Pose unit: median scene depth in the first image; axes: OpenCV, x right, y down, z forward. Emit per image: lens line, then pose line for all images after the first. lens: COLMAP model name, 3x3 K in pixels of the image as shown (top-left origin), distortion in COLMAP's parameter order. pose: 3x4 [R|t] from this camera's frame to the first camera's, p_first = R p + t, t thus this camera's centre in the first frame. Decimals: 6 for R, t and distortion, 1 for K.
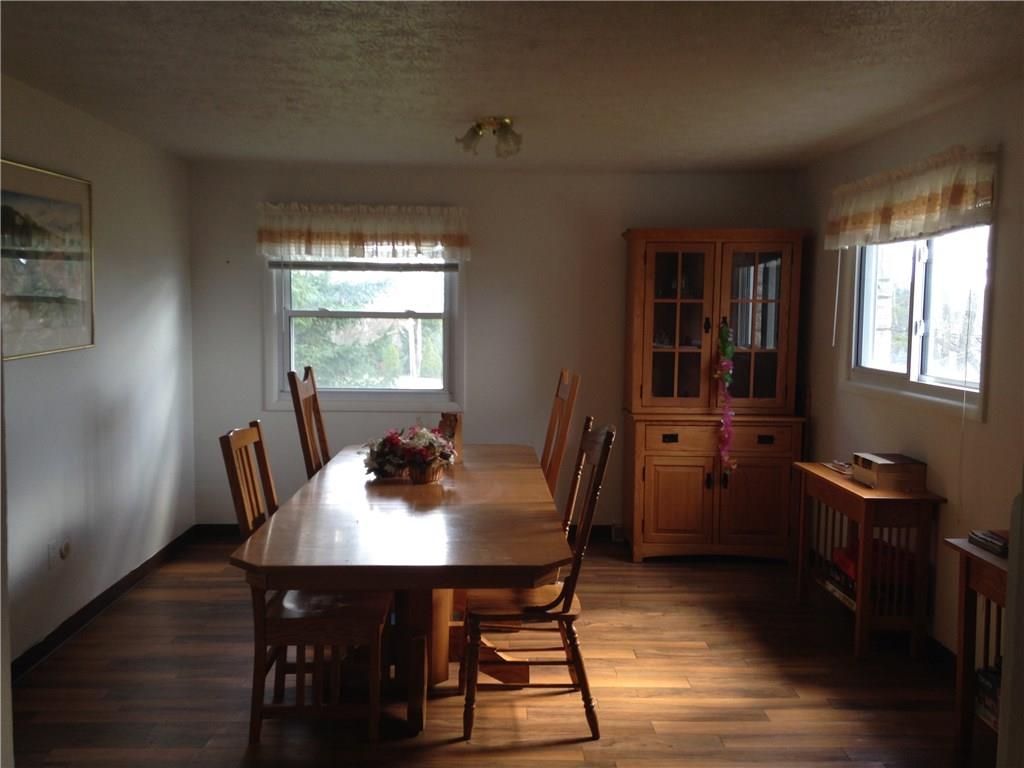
lens RADIAL K [[952.8, 0, 510.3], [0, 952.8, 386.4], [0, 0, 1]] dist [0.101869, 0.000000]
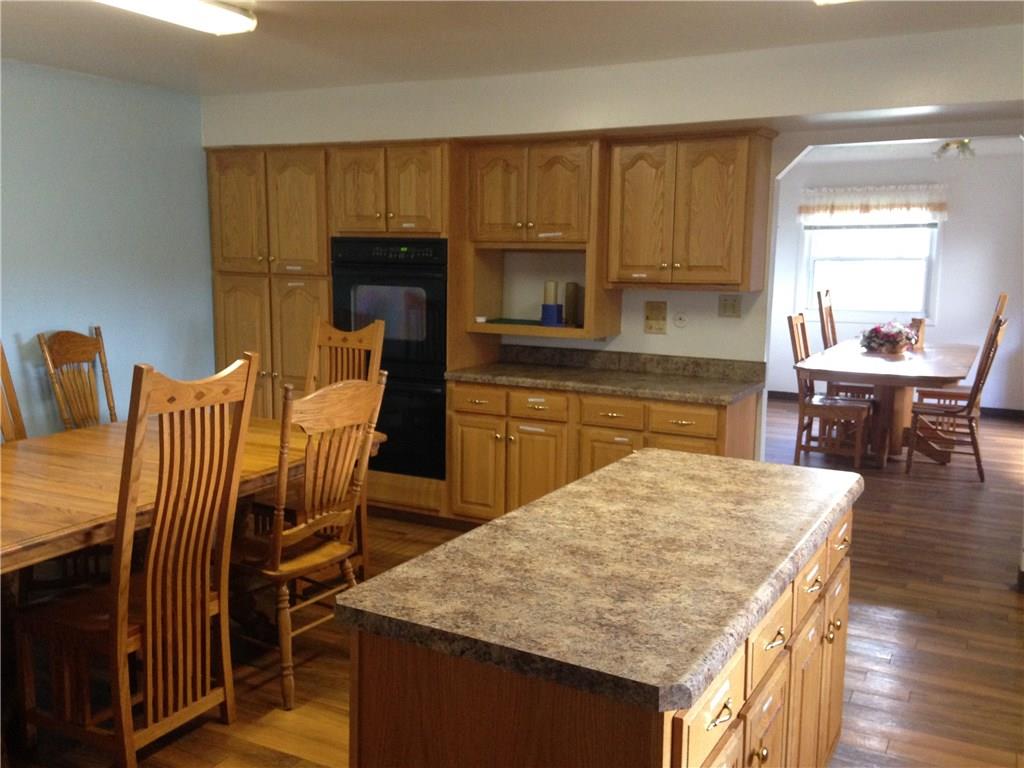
lens RADIAL K [[952.8, 0, 509.9], [0, 952.8, 383.1], [0, 0, 1]] dist [0.101869, 0.000000]
pose [[0.873799, 0.061755, -0.482351, 0.138656], [-0.036734, 0.997452, 0.061158, 0.064350], [0.484898, -0.035721, 0.873841, -0.816385]]
